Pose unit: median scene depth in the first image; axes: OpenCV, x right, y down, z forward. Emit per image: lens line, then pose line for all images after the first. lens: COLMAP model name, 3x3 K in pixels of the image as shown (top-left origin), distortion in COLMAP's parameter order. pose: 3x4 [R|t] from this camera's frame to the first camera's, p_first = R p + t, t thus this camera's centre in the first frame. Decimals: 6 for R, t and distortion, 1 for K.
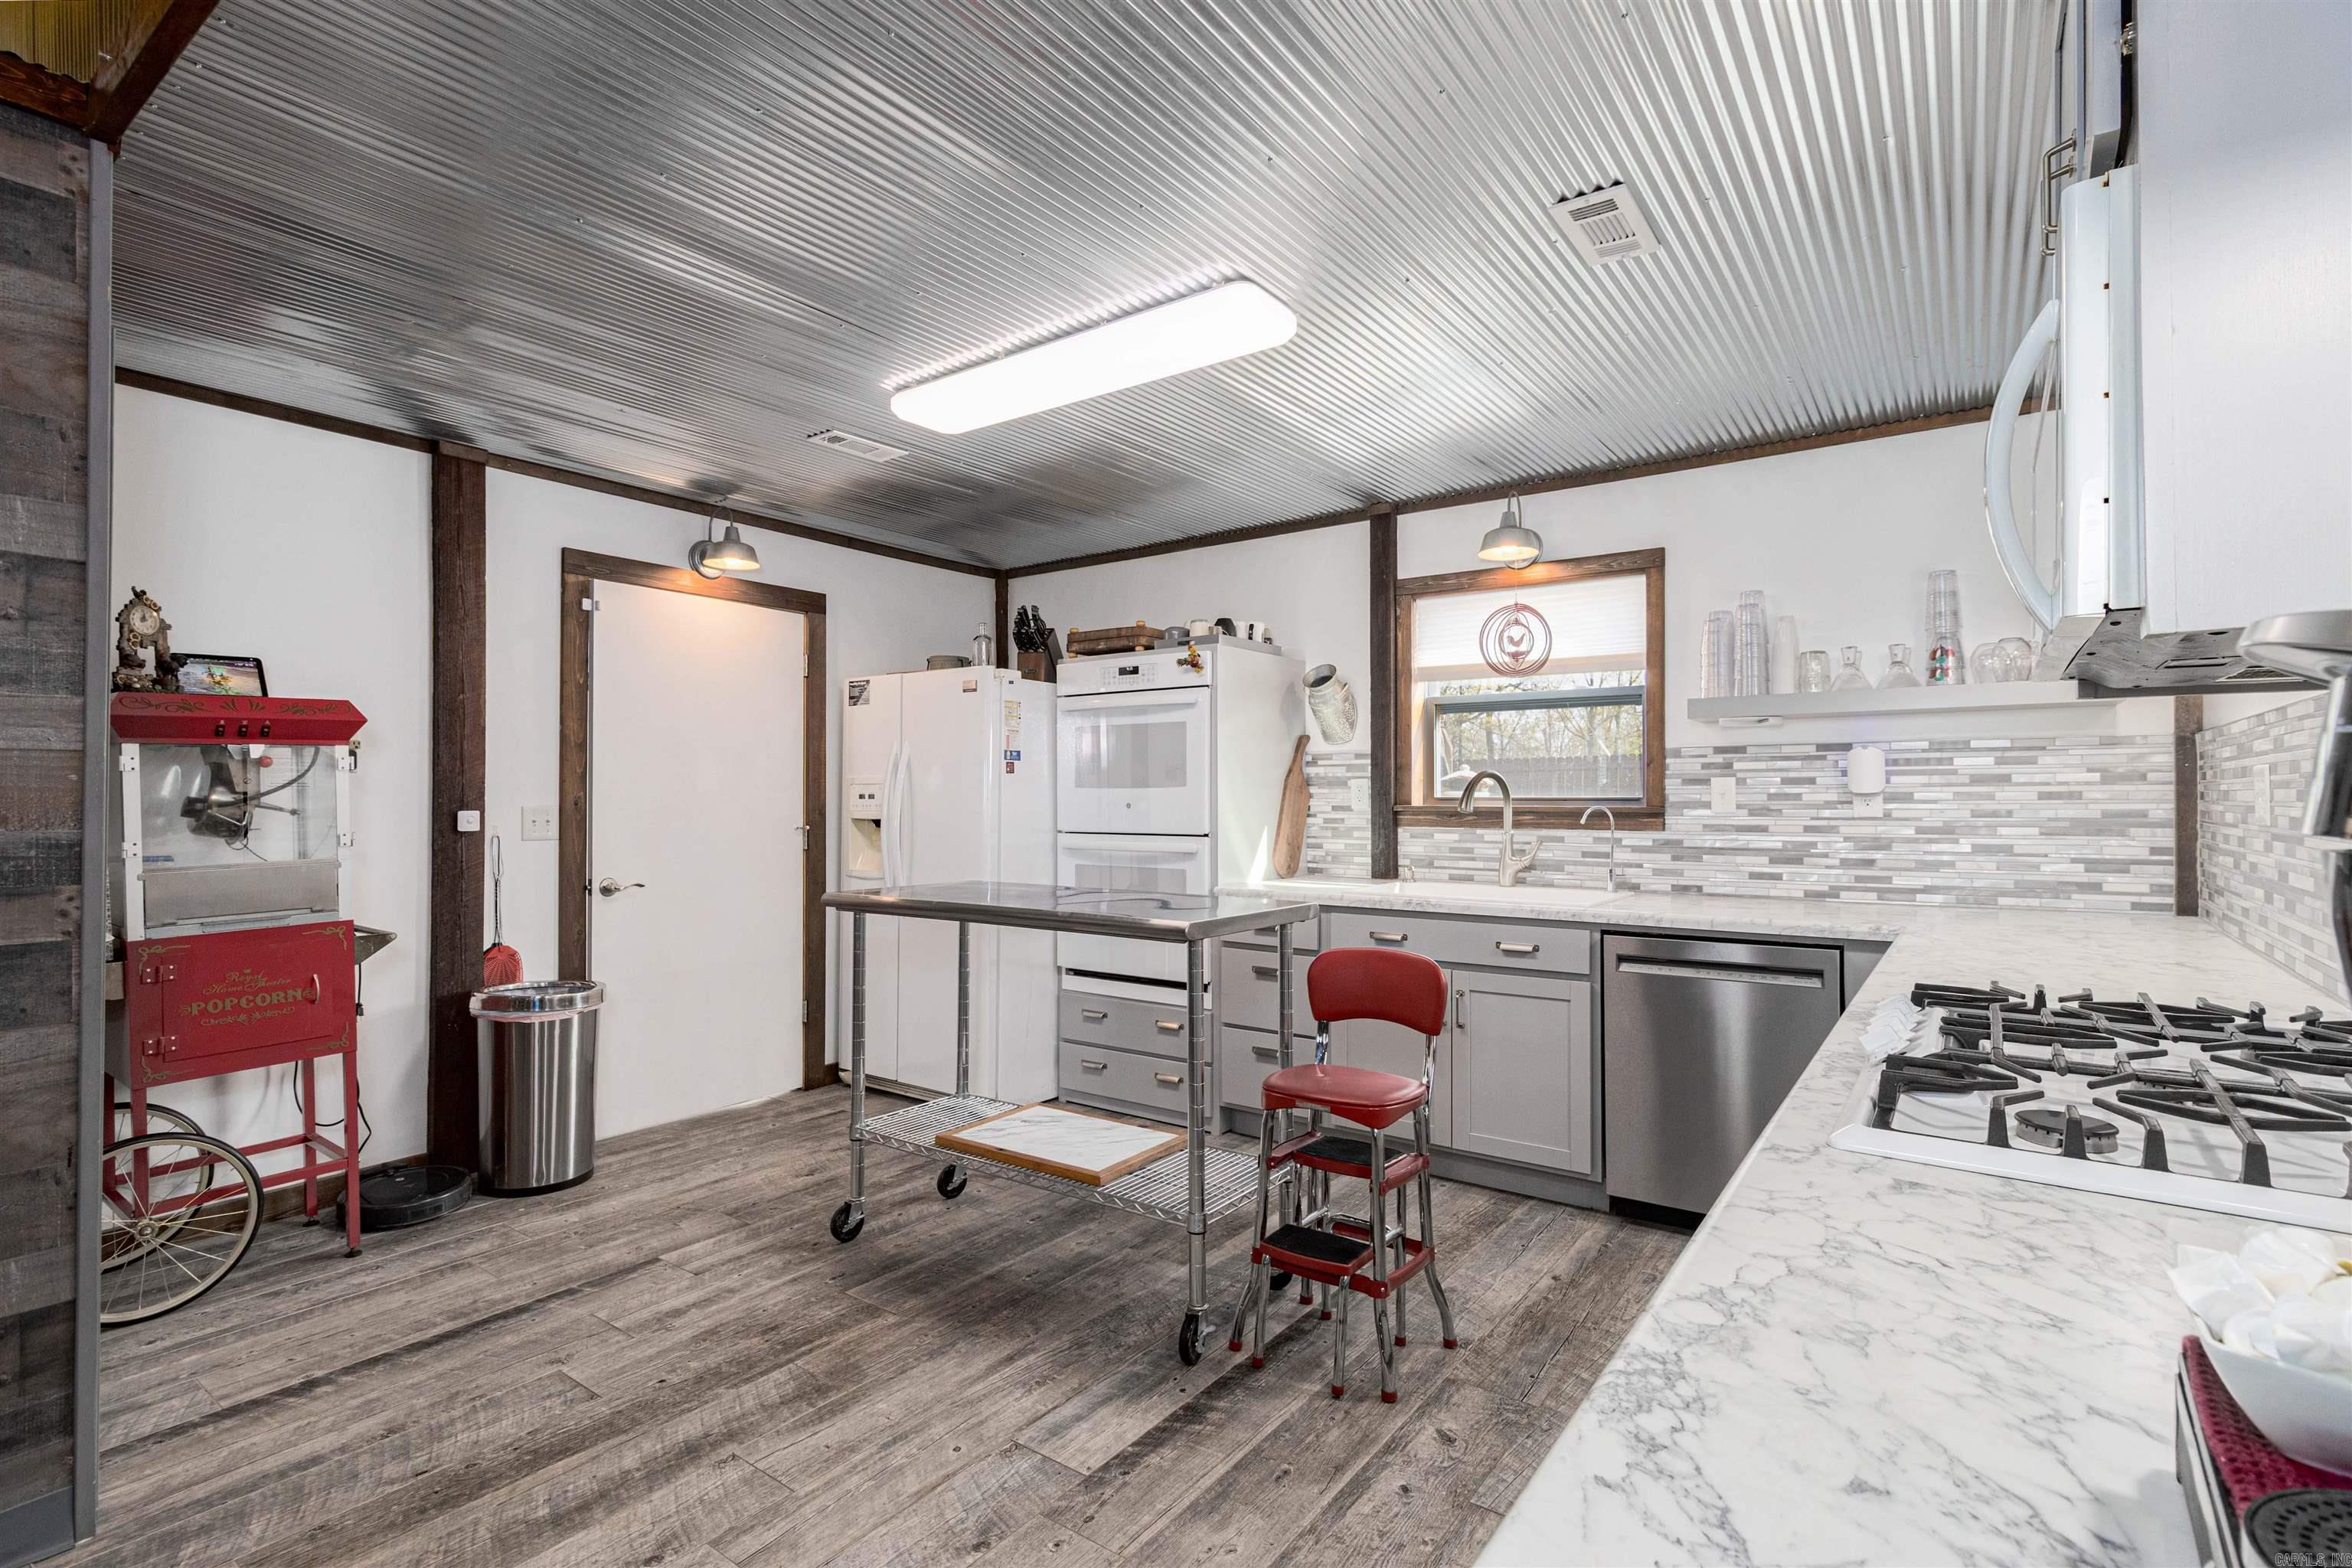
lens RADIAL K [[1108.4, 0, 1169.7], [0, 1108.4, 785.8], [0, 0, 1]] dist [-0.001857, 0.000213]
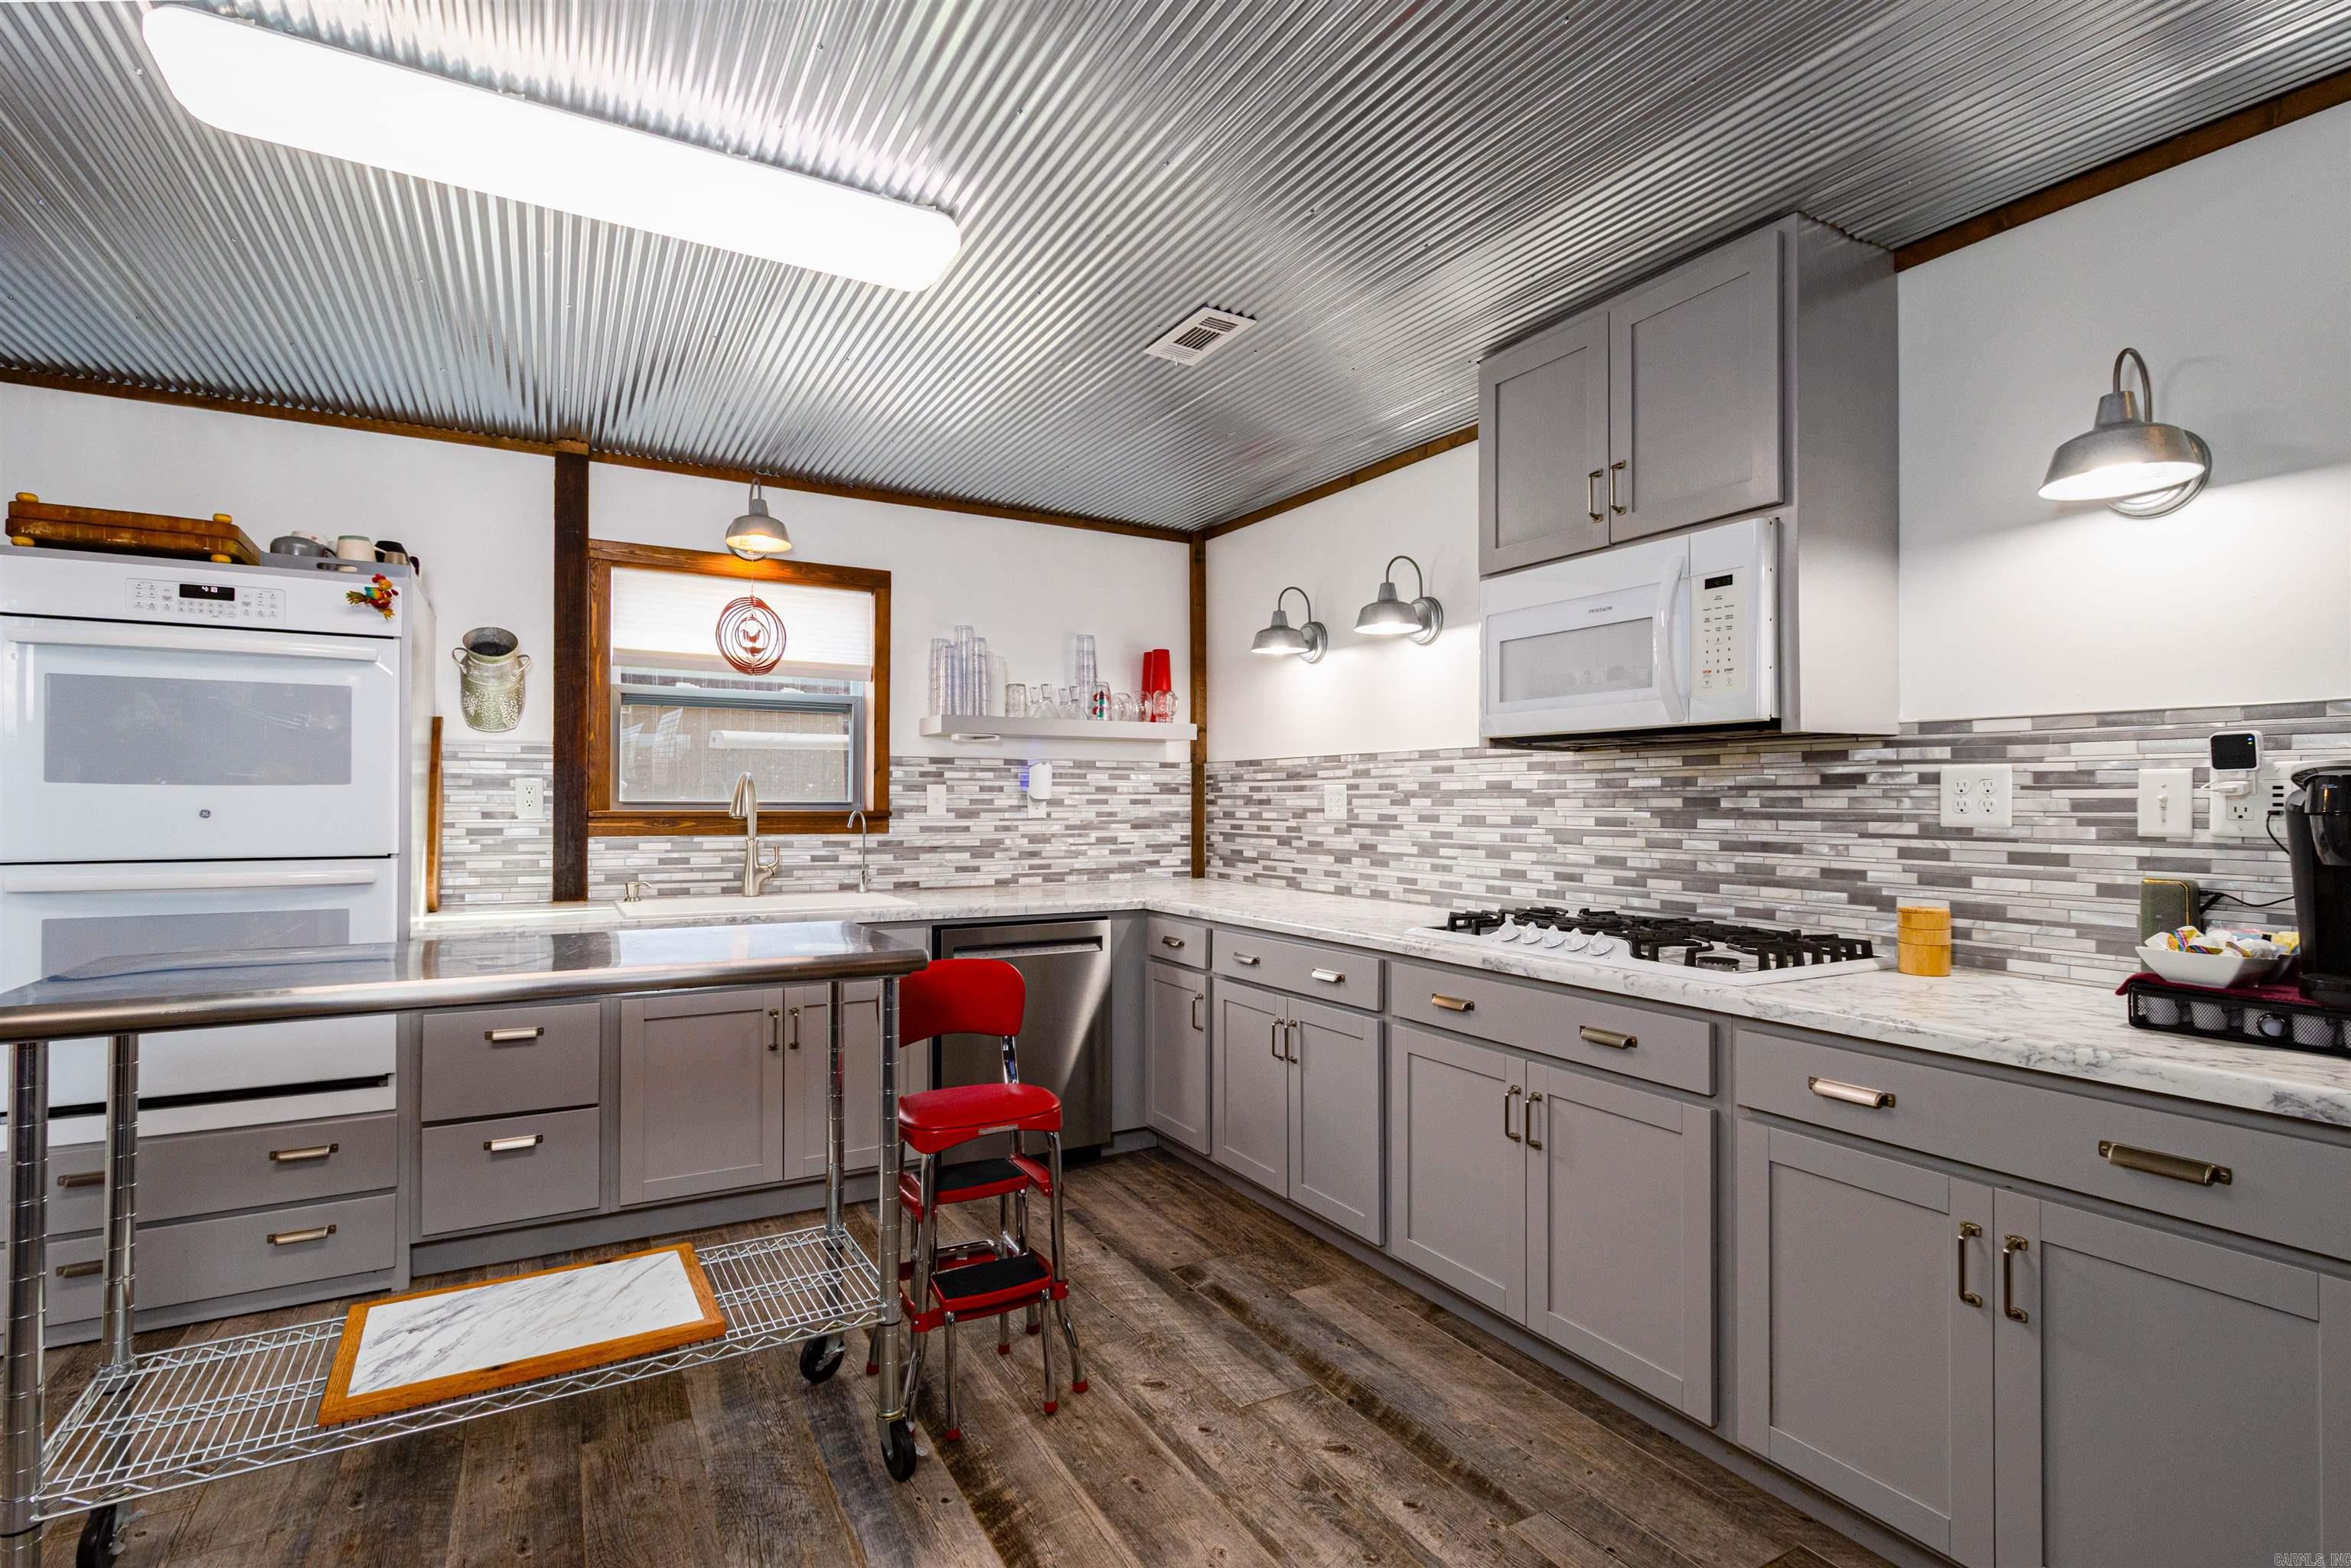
lens RADIAL K [[1107.9, 0, 1169.2], [0, 1107.9, 785.8], [0, 0, 1]] dist [-0.001857, 0.000213]
pose [[0.410922, 0.015641, 0.911536, -0.436486], [-0.012495, 0.999856, -0.011524, 0.003685], [-0.911585, -0.006654, 0.411058, 0.311412]]
